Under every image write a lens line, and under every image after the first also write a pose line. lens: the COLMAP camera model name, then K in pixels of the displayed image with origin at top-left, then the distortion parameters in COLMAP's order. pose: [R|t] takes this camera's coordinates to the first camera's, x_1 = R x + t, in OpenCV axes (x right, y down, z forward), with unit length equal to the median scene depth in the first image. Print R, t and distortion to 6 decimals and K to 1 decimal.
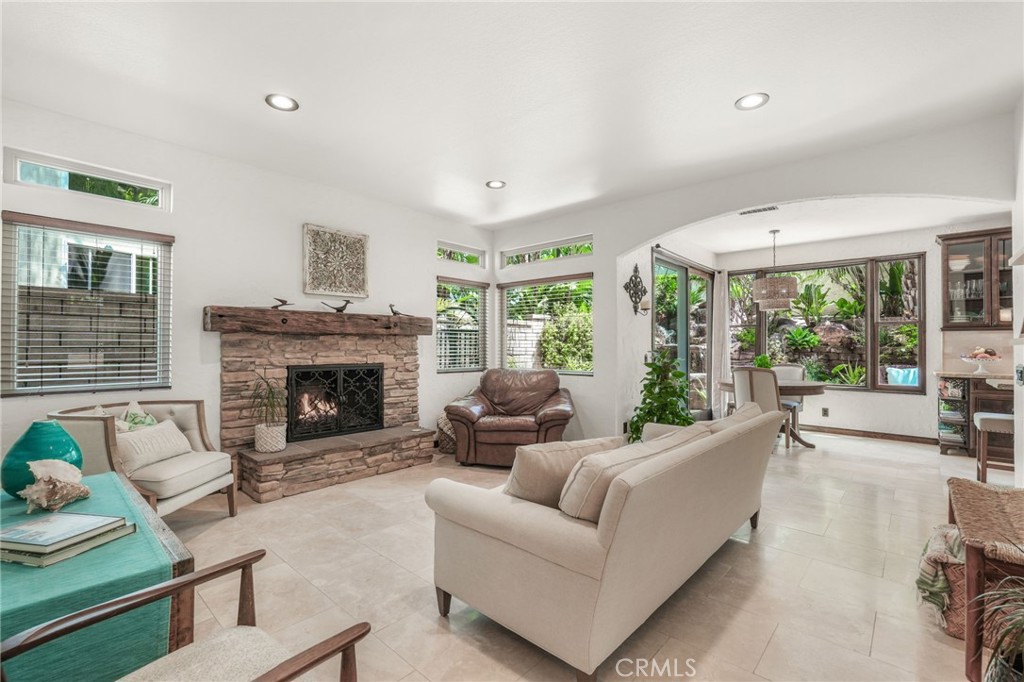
lens RADIAL K [[448.4, 0, 513.1], [0, 448.4, 342.7], [0, 0, 1]] dist [-0.002699, 0.000389]
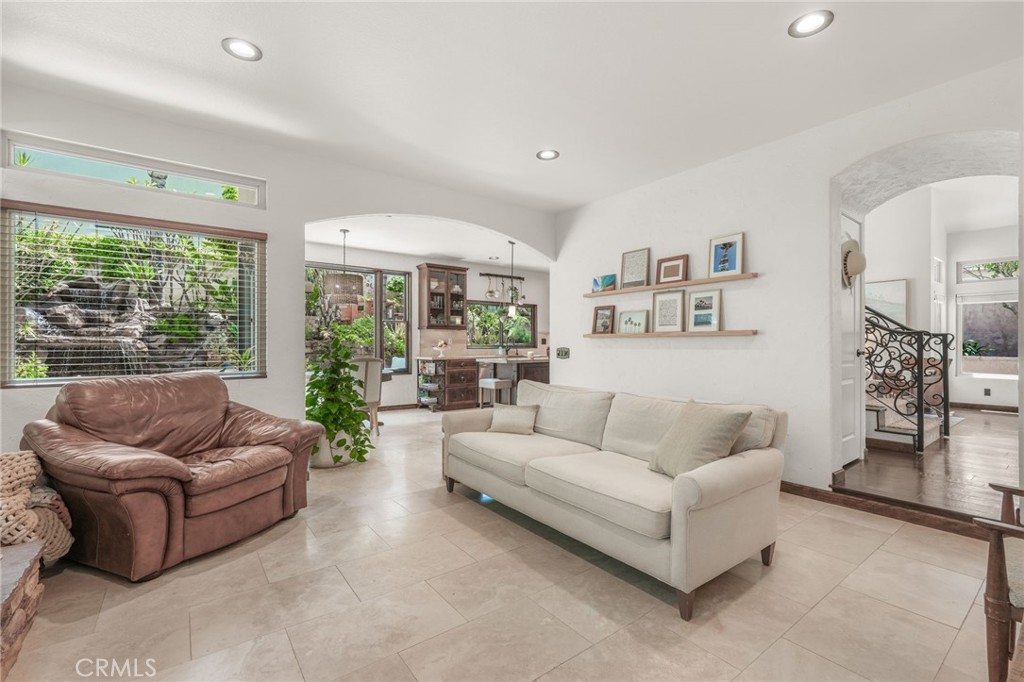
lens RADIAL K [[448.4, 0, 513.6], [0, 448.4, 342.2], [0, 0, 1]] dist [-0.002699, 0.000389]
pose [[0.194350, -0.001324, 0.980931, -0.385374], [-0.009829, 0.999946, 0.003297, 0.008527], [-0.980883, -0.010282, 0.194326, 0.395550]]
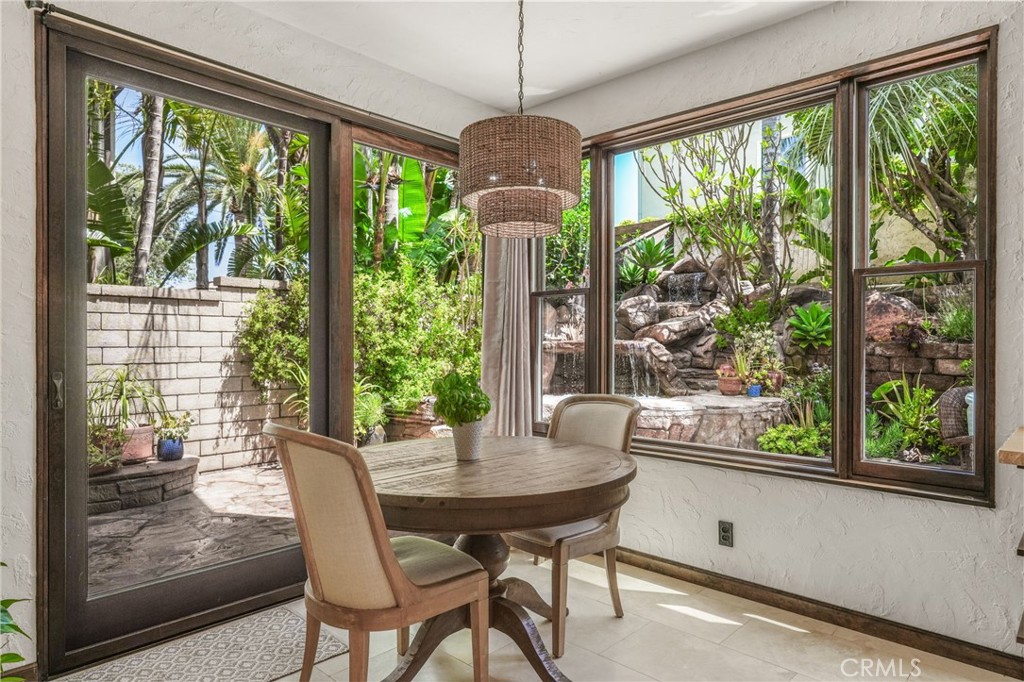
lens RADIAL K [[622.4, 0, 513.7], [0, 622.4, 343.6], [0, 0, 1]] dist [0.003169, -0.001116]
pose [[0.999545, -0.002457, -0.030057, 0.575406], [0.002783, 0.999938, 0.010806, 0.001962], [0.030029, -0.010885, 0.999490, 0.539195]]
